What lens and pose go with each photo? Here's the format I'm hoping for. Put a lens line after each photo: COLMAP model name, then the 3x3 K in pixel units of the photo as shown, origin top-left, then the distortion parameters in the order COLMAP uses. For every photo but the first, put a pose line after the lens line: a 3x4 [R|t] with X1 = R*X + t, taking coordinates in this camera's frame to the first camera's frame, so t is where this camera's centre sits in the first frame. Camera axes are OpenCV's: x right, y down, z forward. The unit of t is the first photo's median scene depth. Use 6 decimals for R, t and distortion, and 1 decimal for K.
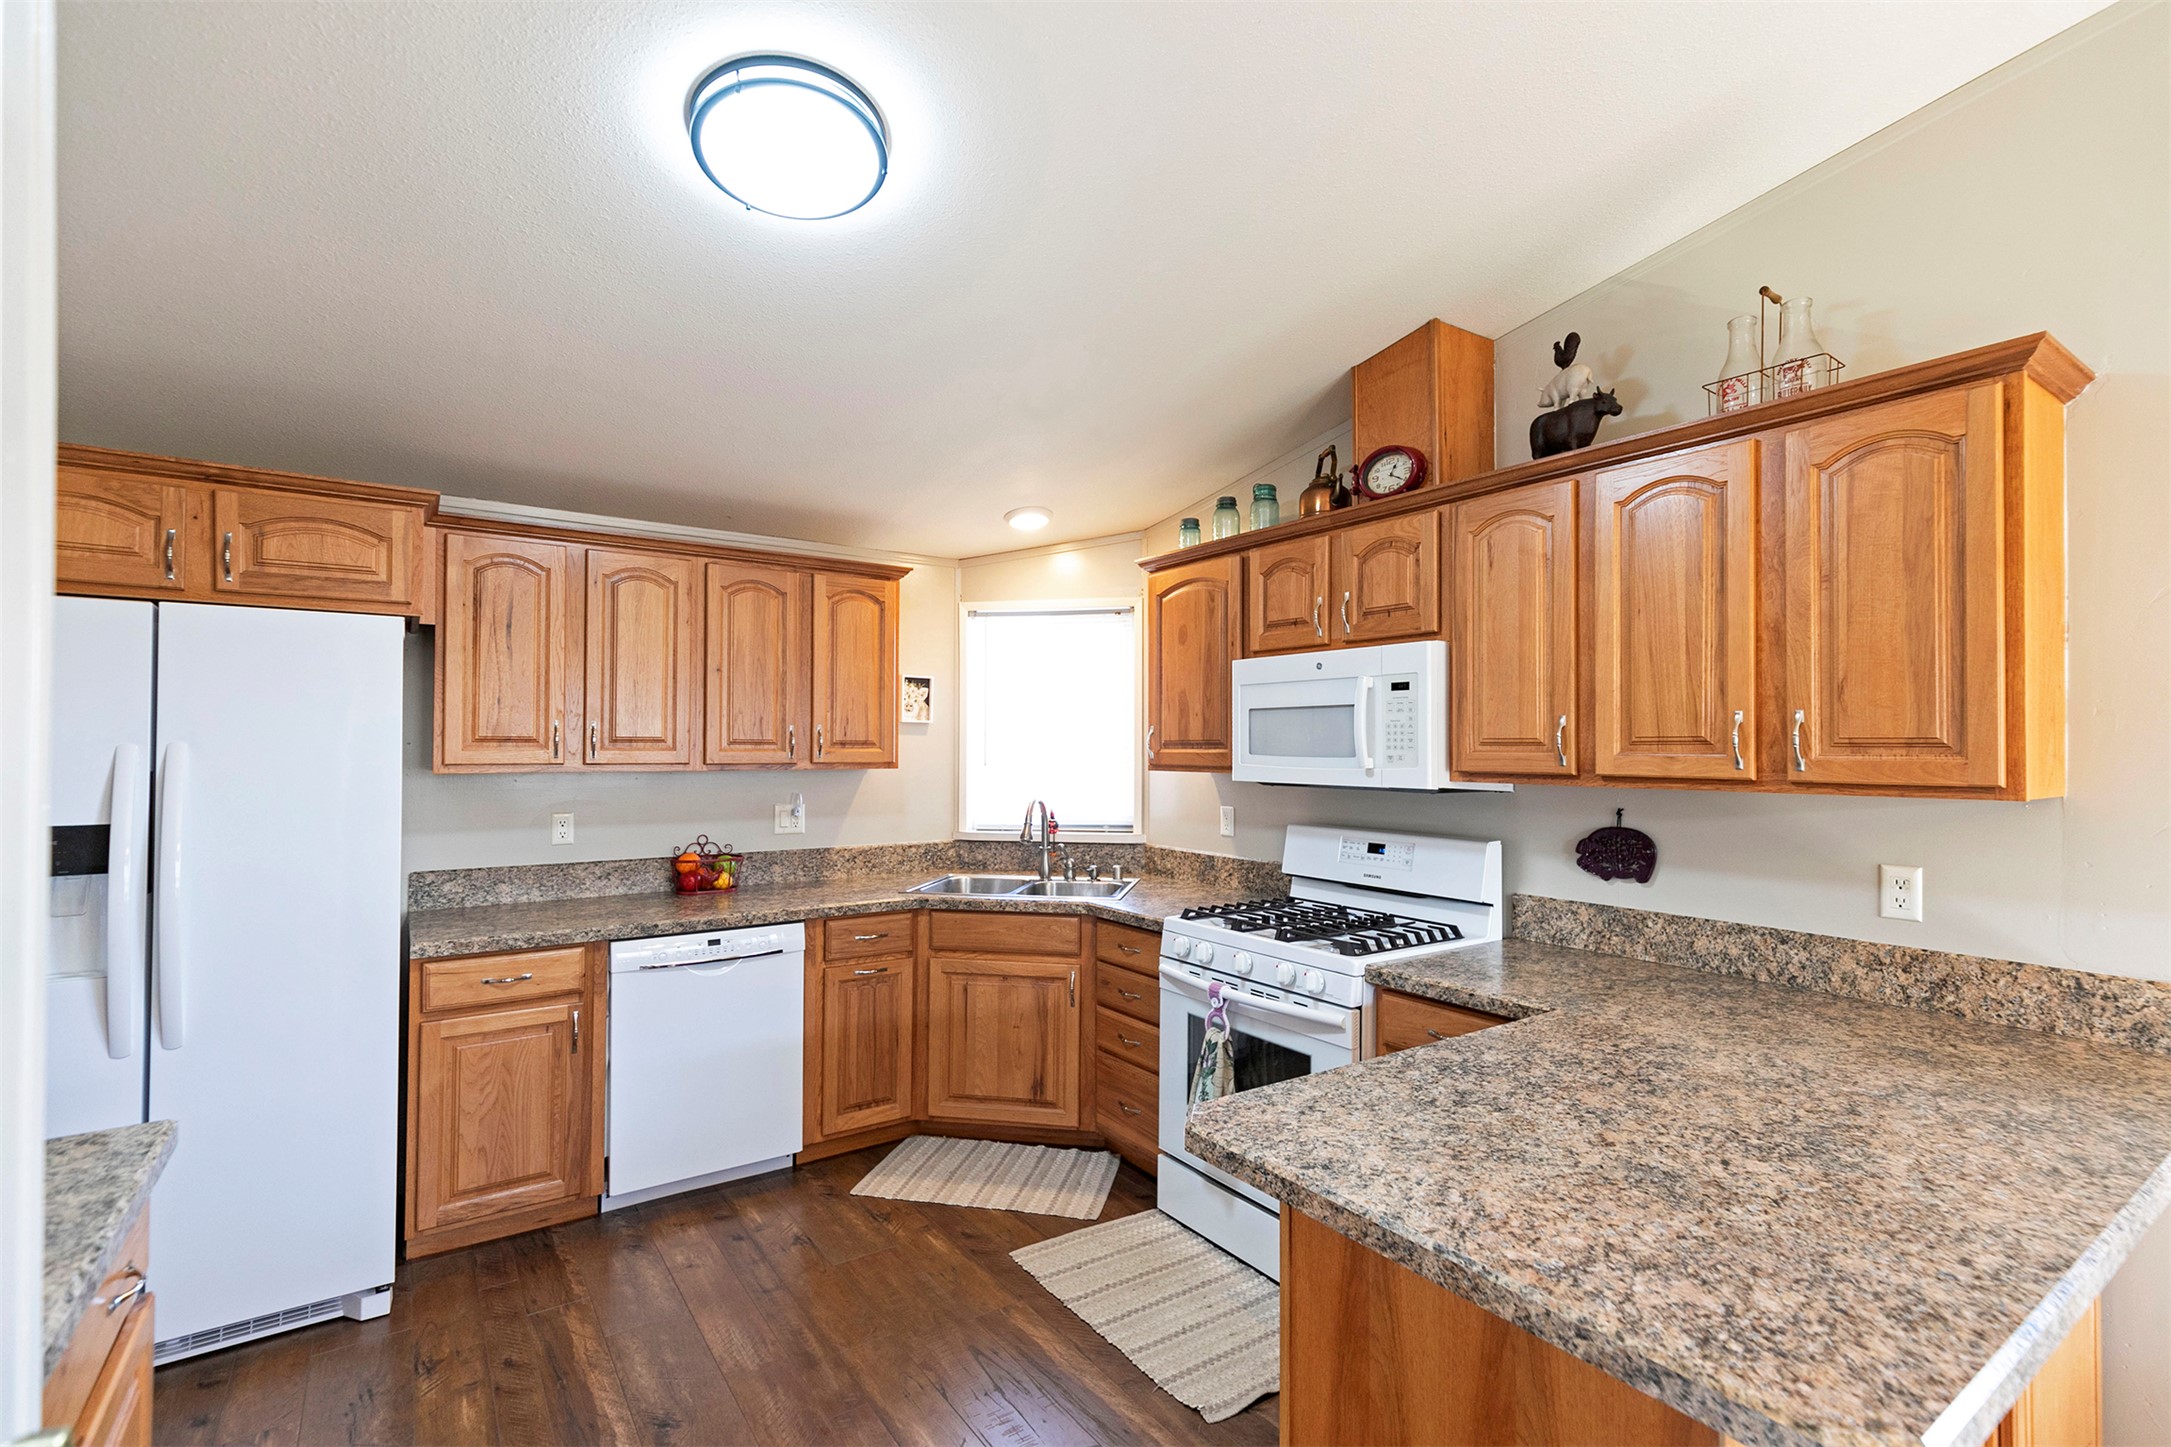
lens RADIAL K [[981.3, 0, 1105.5], [0, 981.3, 739.4], [0, 0, 1]] dist [0.014527, -0.003021]
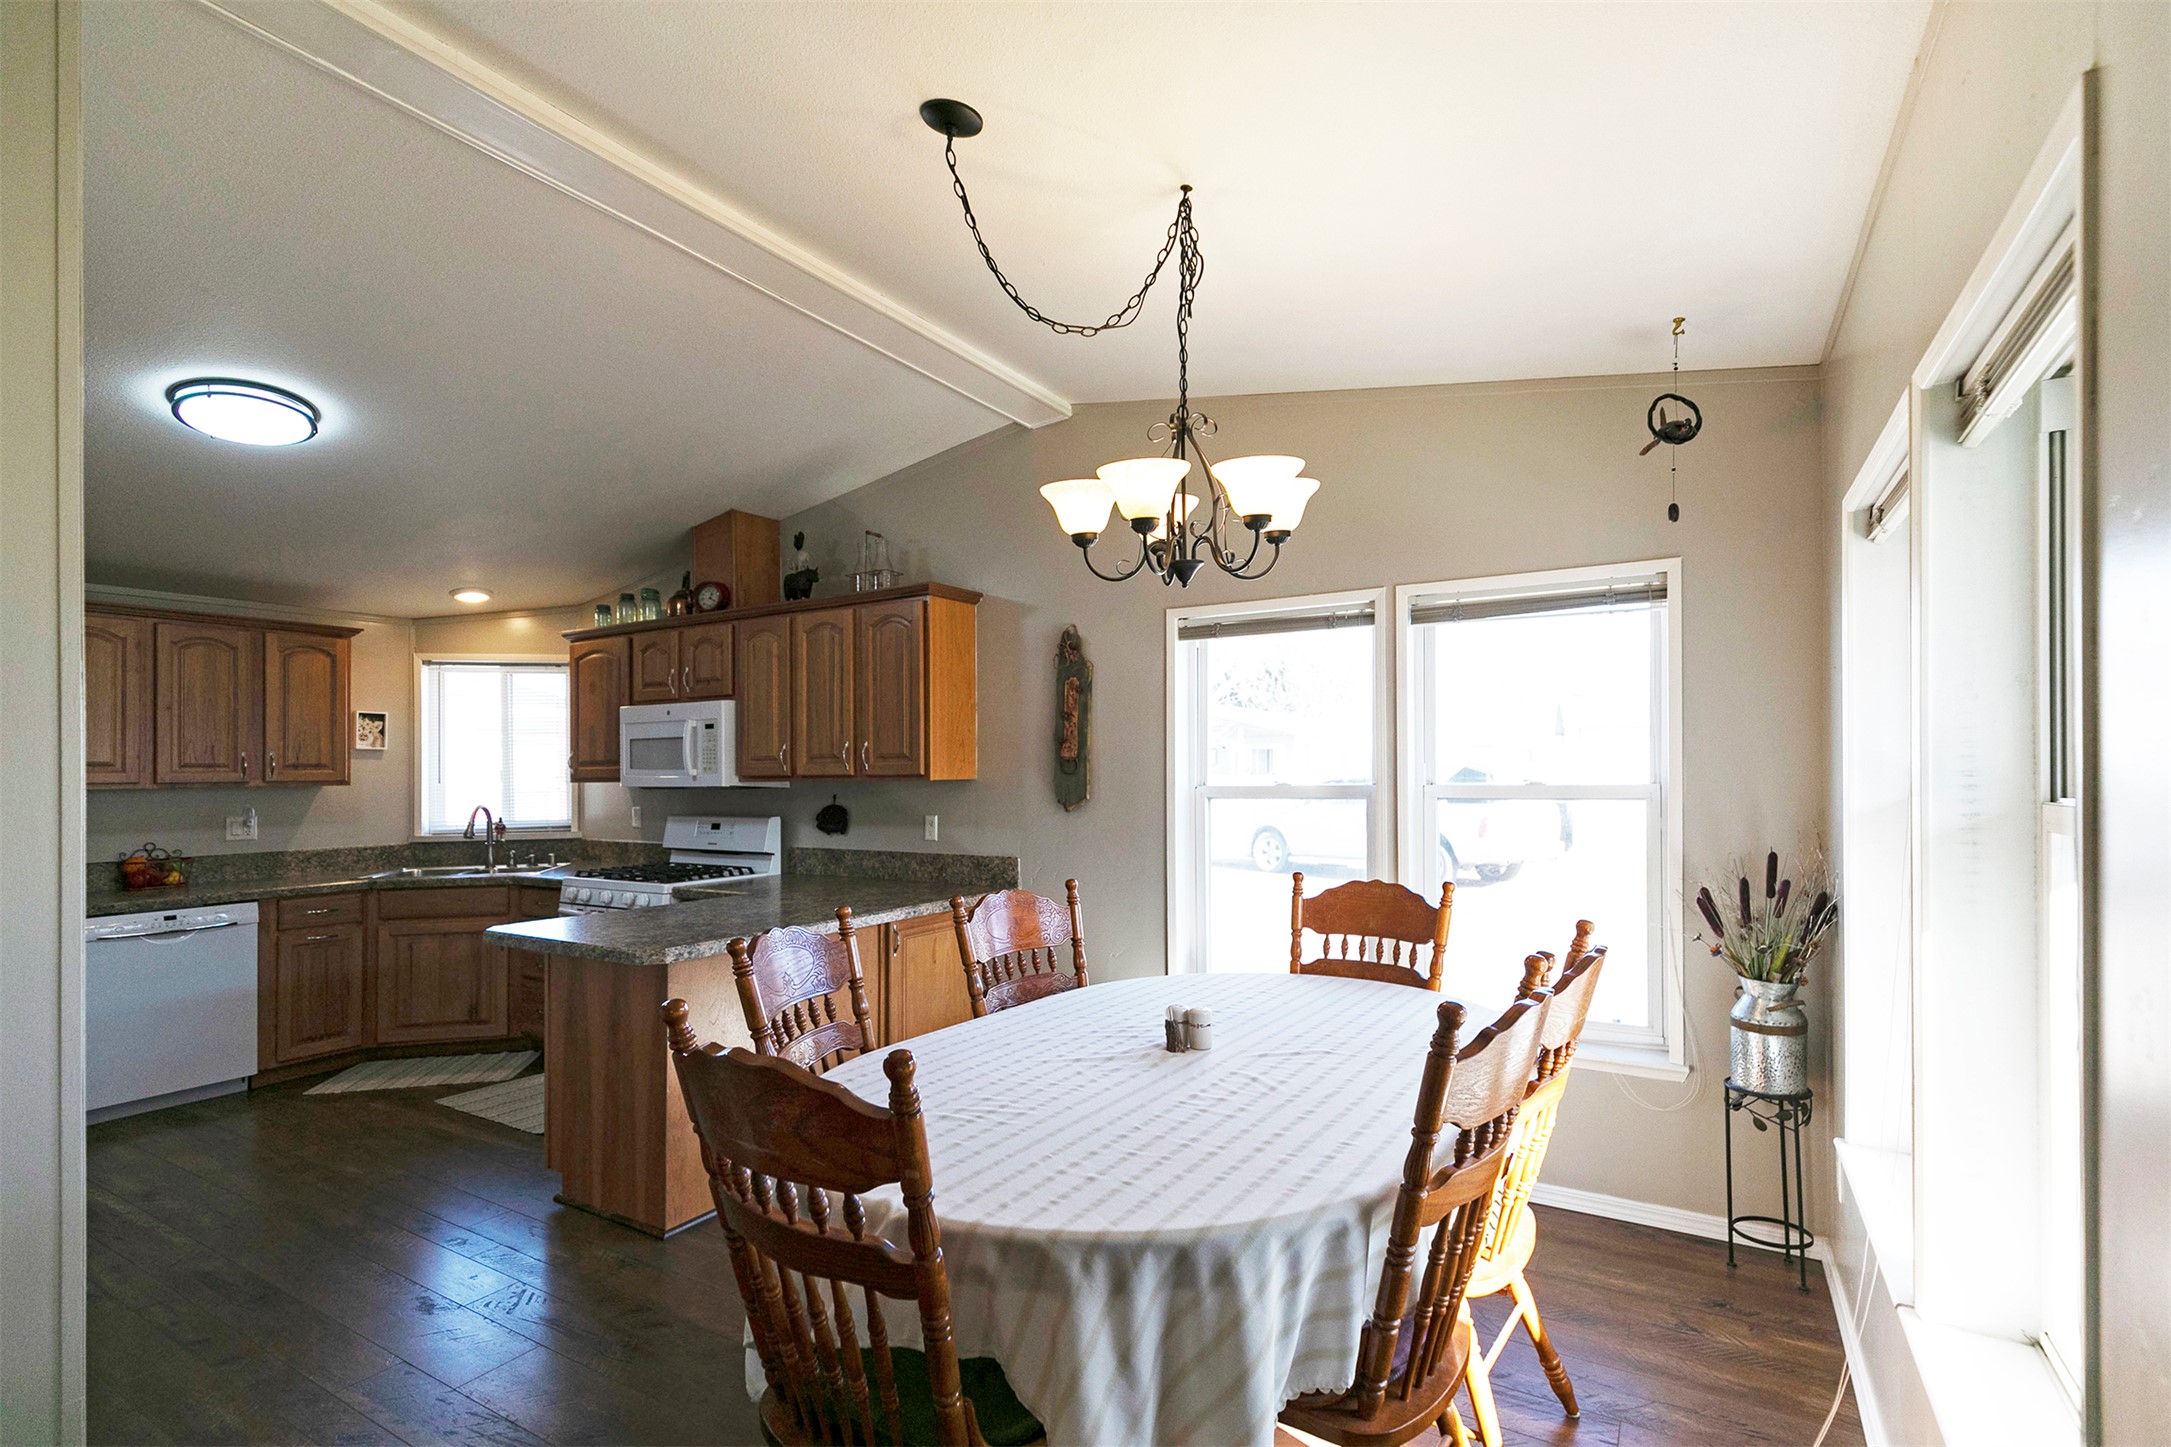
lens RADIAL K [[981.3, 0, 1113.7], [0, 981.3, 756.8], [0, 0, 1]] dist [0.014527, -0.003021]
pose [[0.912691, -0.008282, 0.408567, 0.201094], [0.011573, 0.999917, -0.005584, 0.013348], [-0.408487, 0.009824, 0.912711, -0.687507]]
